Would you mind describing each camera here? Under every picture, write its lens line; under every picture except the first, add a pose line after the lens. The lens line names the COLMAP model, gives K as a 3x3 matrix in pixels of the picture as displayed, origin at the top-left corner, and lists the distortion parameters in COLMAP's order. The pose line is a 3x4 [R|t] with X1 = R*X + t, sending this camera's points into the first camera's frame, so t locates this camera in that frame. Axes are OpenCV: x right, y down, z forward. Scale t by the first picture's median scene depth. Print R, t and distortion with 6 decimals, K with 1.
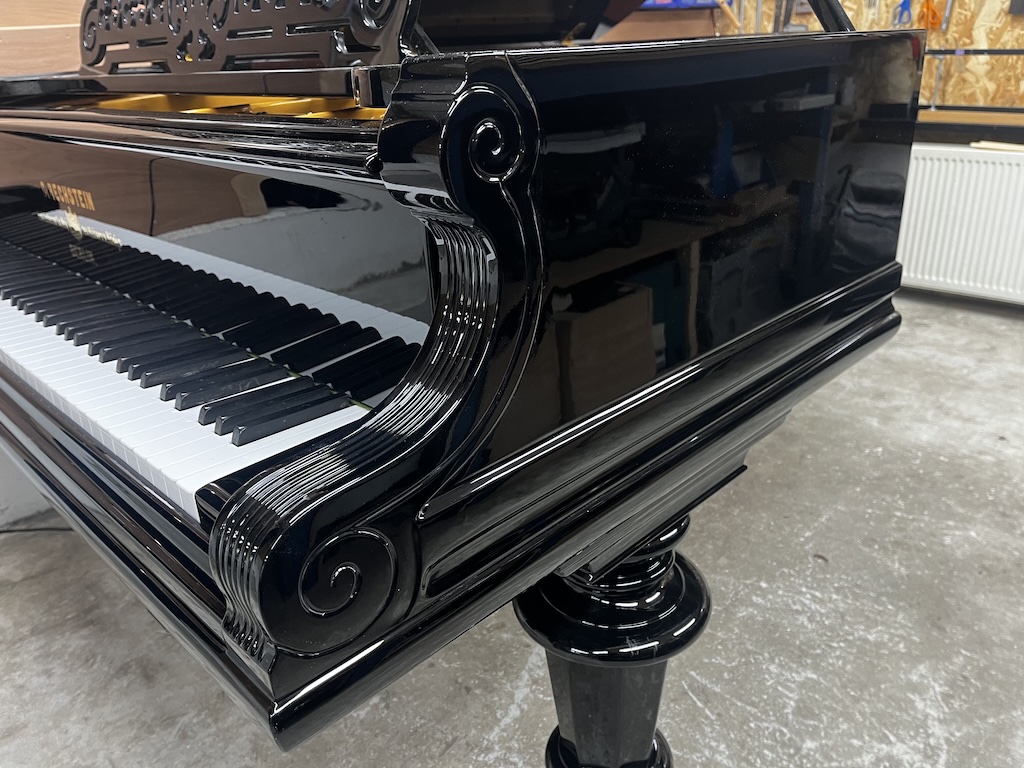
lens RADIAL K [[775.9, 0, 510.3], [0, 775.9, 380.3], [0, 0, 1]] dist [0.104650, -0.153305]
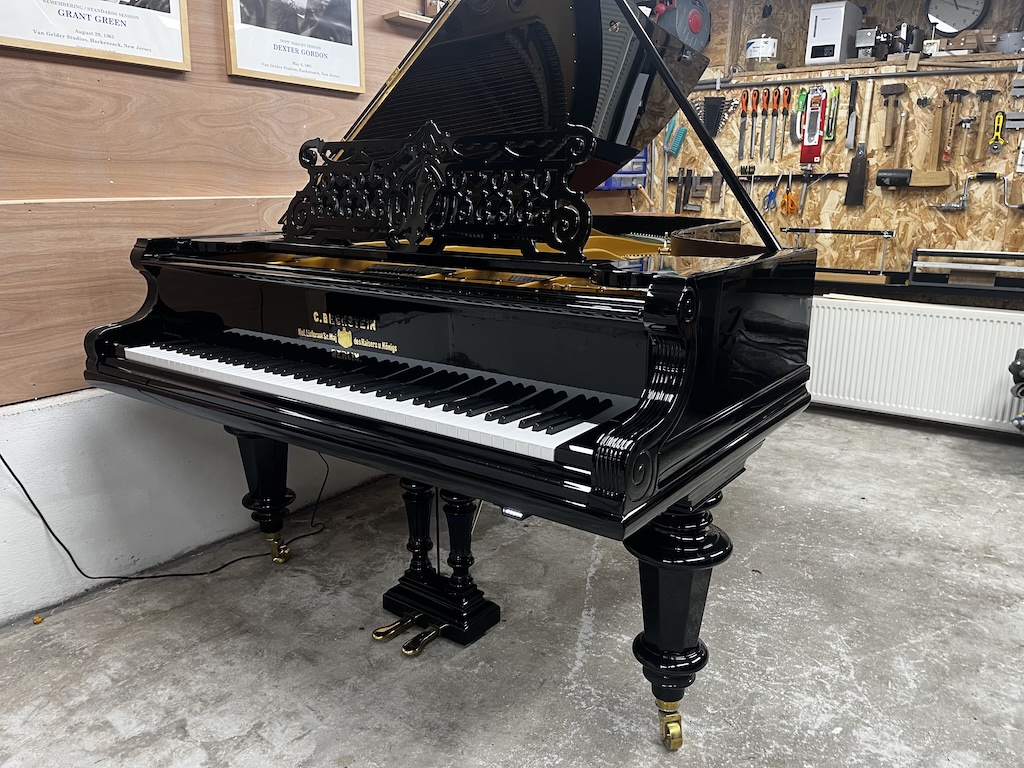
lens RADIAL K [[770.3, 0, 506.8], [0, 770.3, 385.6], [0, 0, 1]] dist [0.086010, -0.112172]
pose [[0.989344, 0.009148, 0.145312, -0.271486], [0.012938, 0.988552, -0.150322, 0.093507], [-0.145023, 0.150600, 0.977900, -0.388809]]
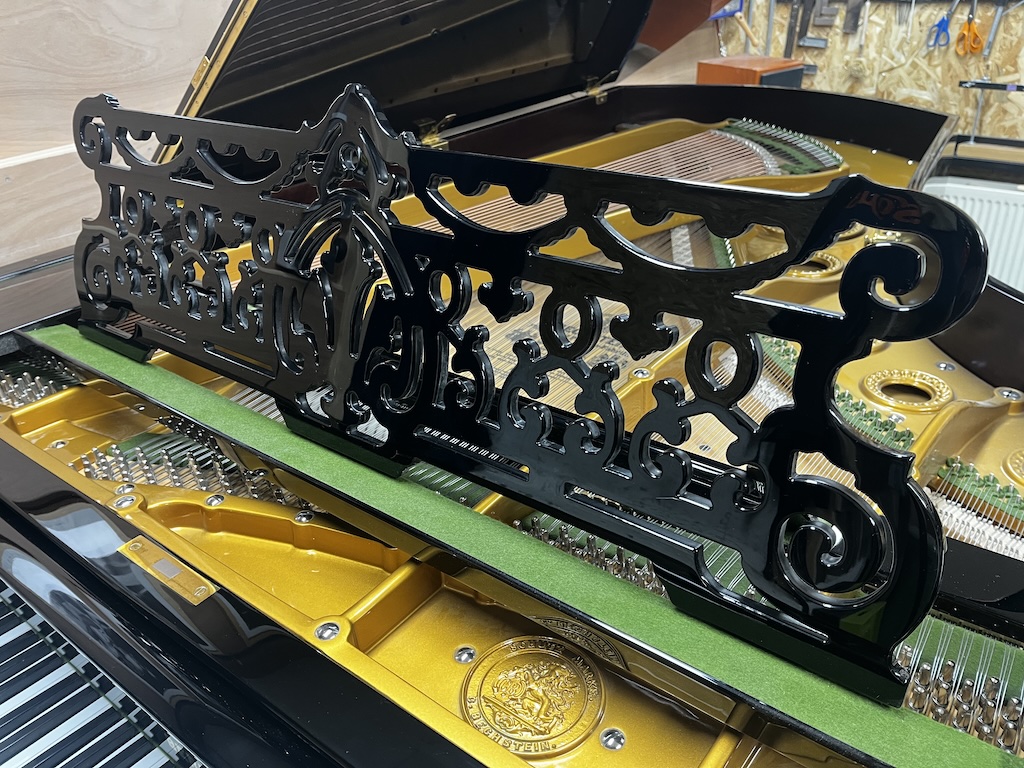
lens RADIAL K [[784.9, 0, 509.1], [0, 784.9, 382.0], [0, 0, 1]] dist [0.051342, -0.086907]
pose [[0.991690, -0.063670, 0.111787, -0.210184], [0.053274, 0.994180, 0.093641, -0.315820], [-0.117099, -0.086908, 0.989310, 0.222292]]
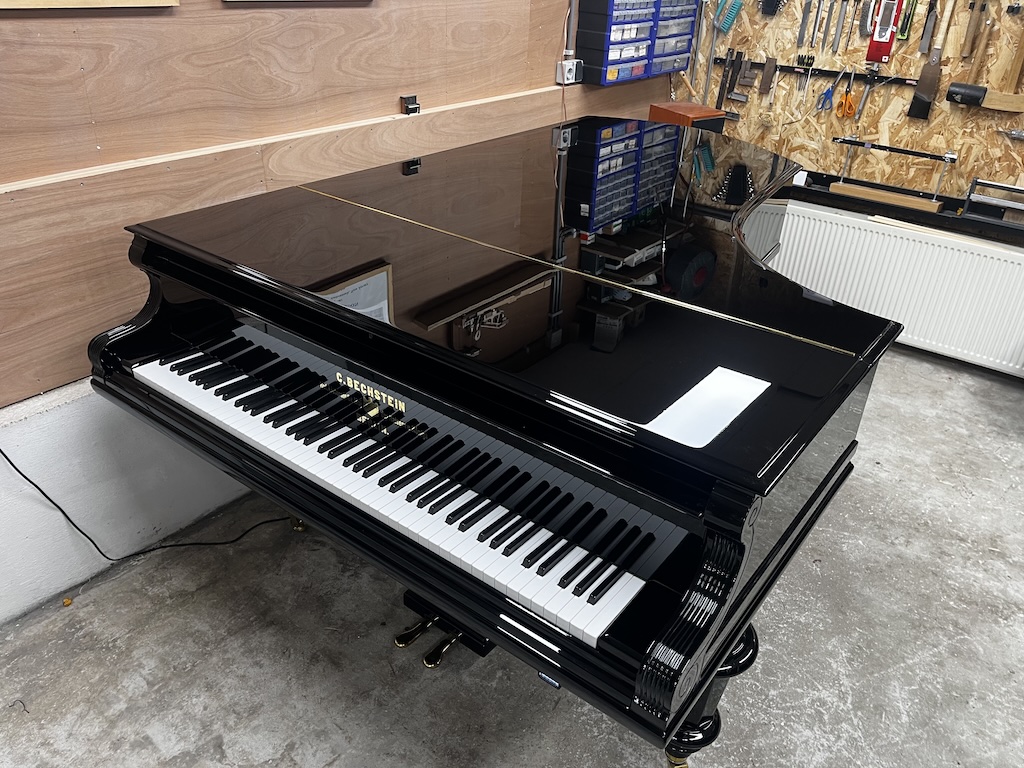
lens RADIAL K [[771.8, 0, 512.0], [0, 771.8, 384.0], [0, 0, 1]] dist [0.095155, -0.127583]
pose [[0.987970, 0.011731, 0.154198, -0.309761], [-0.029231, 0.993310, 0.111715, -0.256509], [-0.151856, -0.114878, 0.981704, -0.337168]]
